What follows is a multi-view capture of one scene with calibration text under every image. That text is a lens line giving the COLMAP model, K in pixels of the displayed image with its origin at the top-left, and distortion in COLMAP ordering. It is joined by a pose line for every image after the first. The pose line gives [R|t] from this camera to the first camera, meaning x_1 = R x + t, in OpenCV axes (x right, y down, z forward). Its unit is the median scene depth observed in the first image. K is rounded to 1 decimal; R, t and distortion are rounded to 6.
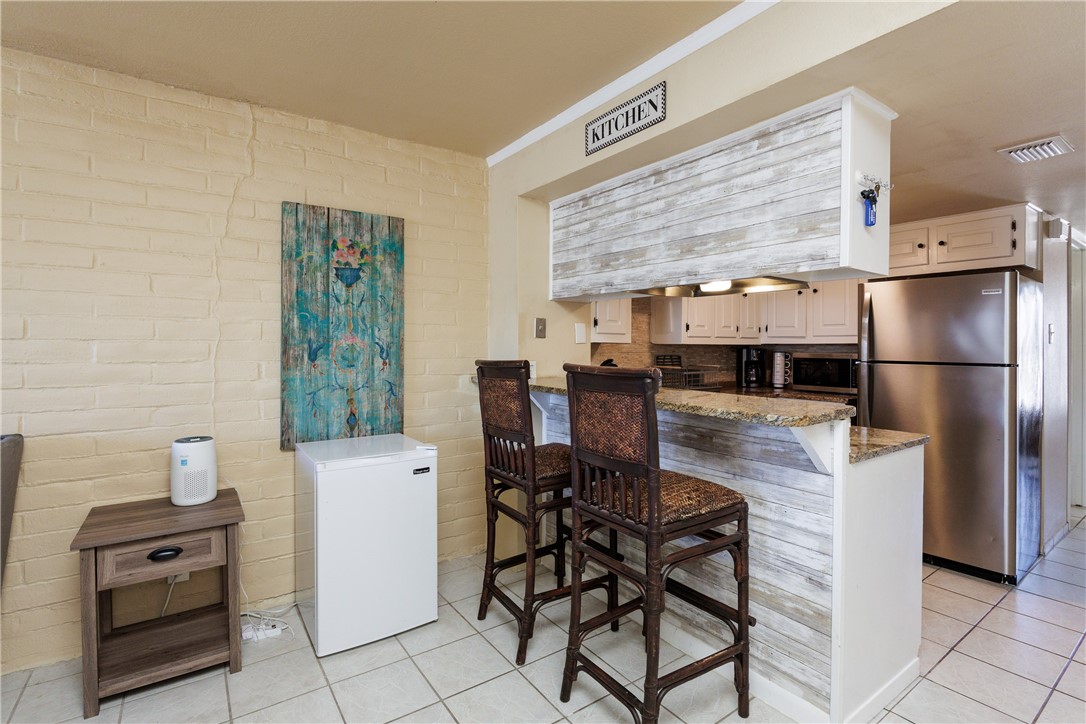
lens RADIAL K [[514.8, 0, 557.2], [0, 514.8, 345.0], [0, 0, 1]] dist [-0.008557, 0.002547]
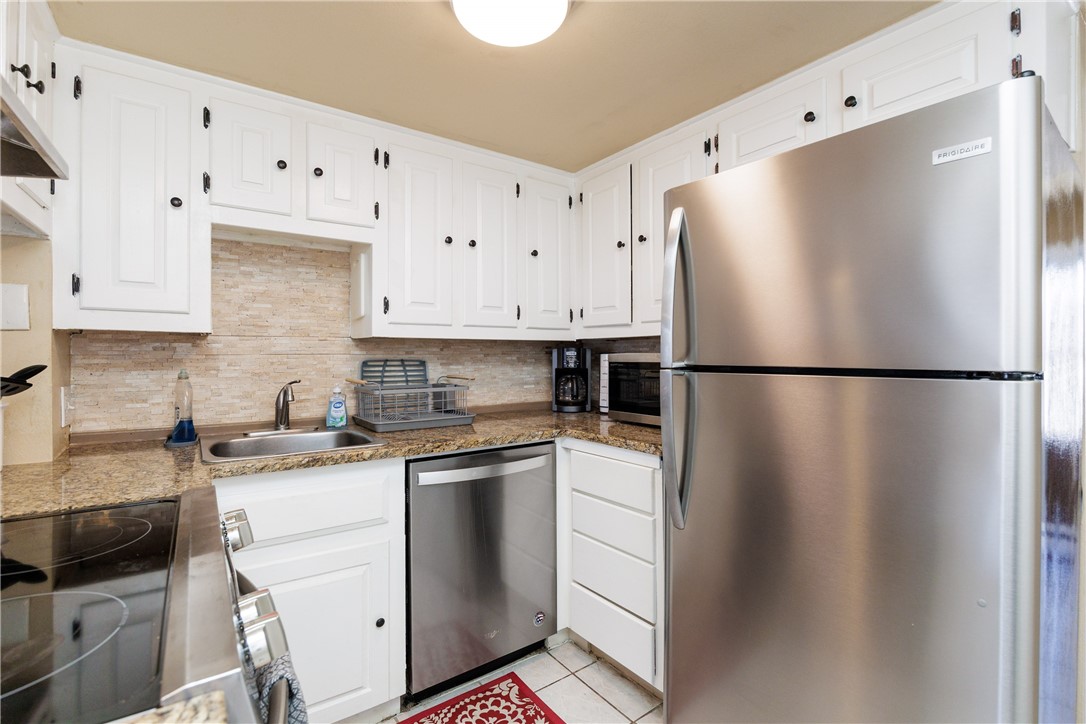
lens RADIAL K [[498.5, 0, 545.7], [0, 498.5, 356.5], [0, 0, 1]] dist [-0.013380, 0.000430]
pose [[0.999962, -0.007698, -0.004103, 0.368250], [0.007714, 0.999963, 0.003906, 0.015360], [0.004072, -0.003937, 0.999984, 0.431480]]
